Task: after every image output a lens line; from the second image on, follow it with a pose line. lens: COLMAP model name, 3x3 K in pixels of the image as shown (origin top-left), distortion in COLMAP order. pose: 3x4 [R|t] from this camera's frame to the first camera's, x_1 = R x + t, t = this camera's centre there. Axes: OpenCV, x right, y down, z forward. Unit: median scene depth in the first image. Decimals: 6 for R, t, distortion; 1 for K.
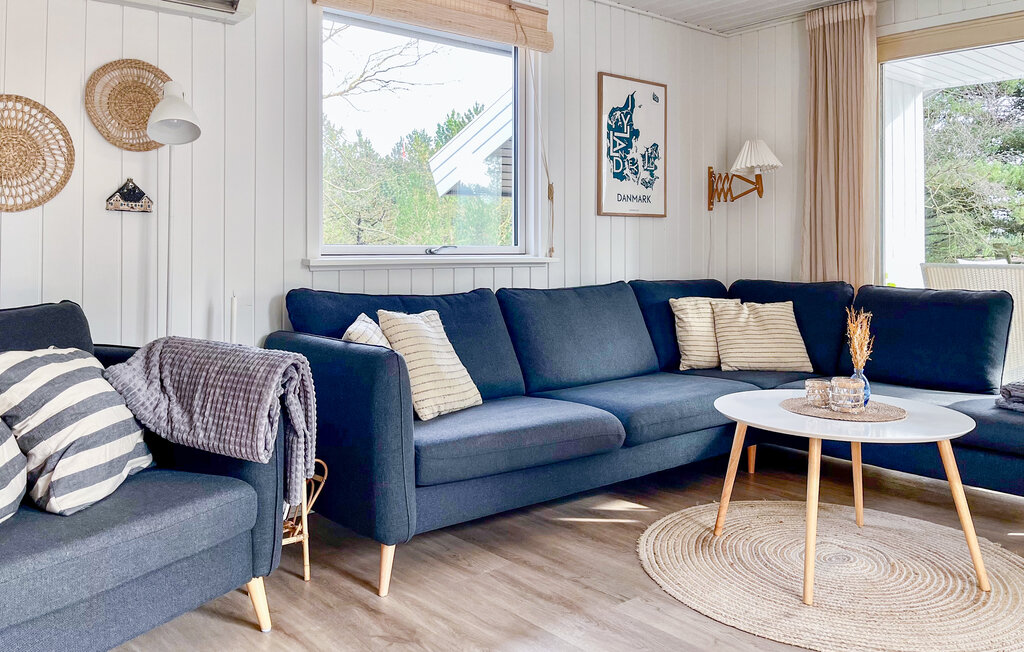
lens RADIAL K [[783.6, 0, 512.8], [0, 783.6, 252.1], [0, 0, 1]] dist [0.003045, -0.001714]
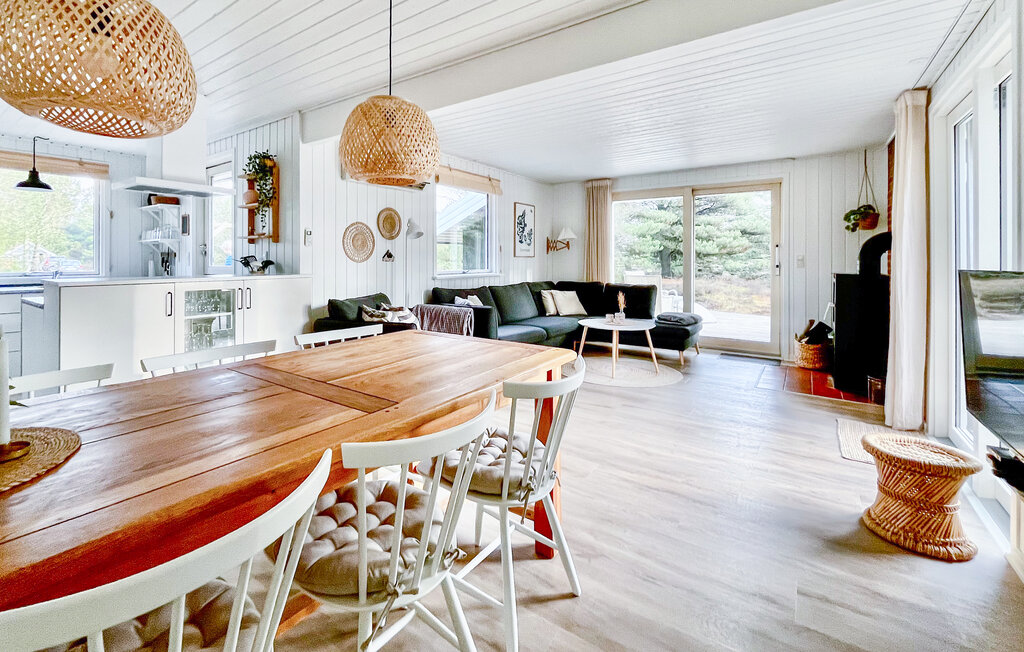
lens RADIAL K [[445.6, 0, 481.4], [0, 445.6, 263.3], [0, 0, 1]] dist [-0.000055, 0.000097]
pose [[0.968323, 0.001479, 0.249698, -0.358551], [-0.002824, 0.999983, 0.005029, -0.033639], [-0.249686, -0.005575, 0.968311, -0.395365]]
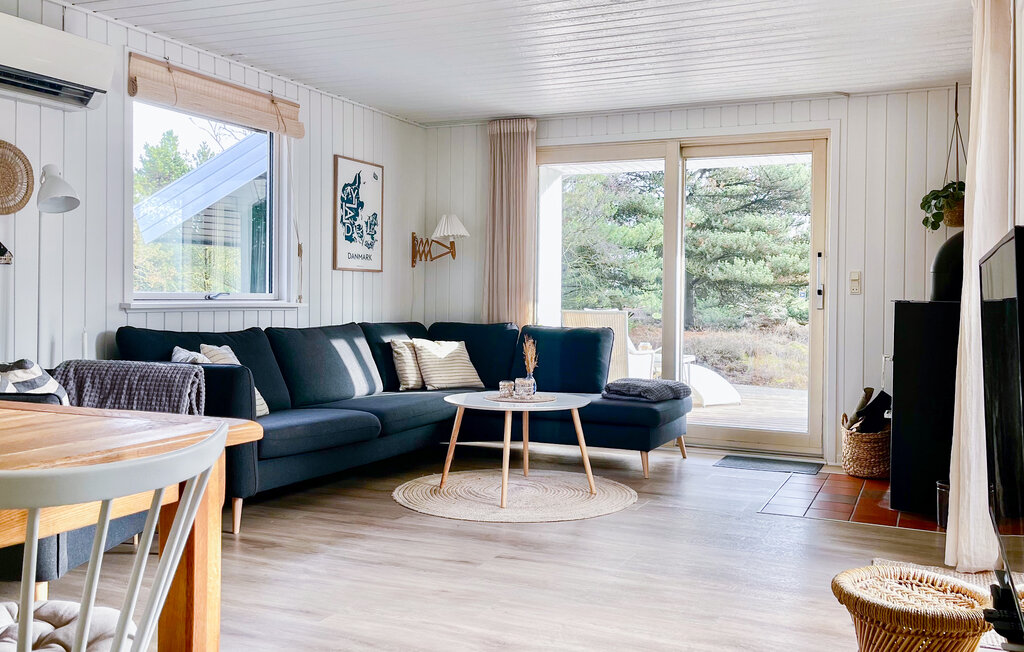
lens RADIAL K [[886.7, 0, 553.4], [0, 886.7, 312.4], [0, 0, 1]] dist [0.028503, -0.003467]
pose [[0.887561, 0.006699, 0.460641, -0.227168], [-0.014150, 0.999819, 0.012725, -0.002268], [-0.460472, -0.017812, 0.887496, -0.409248]]
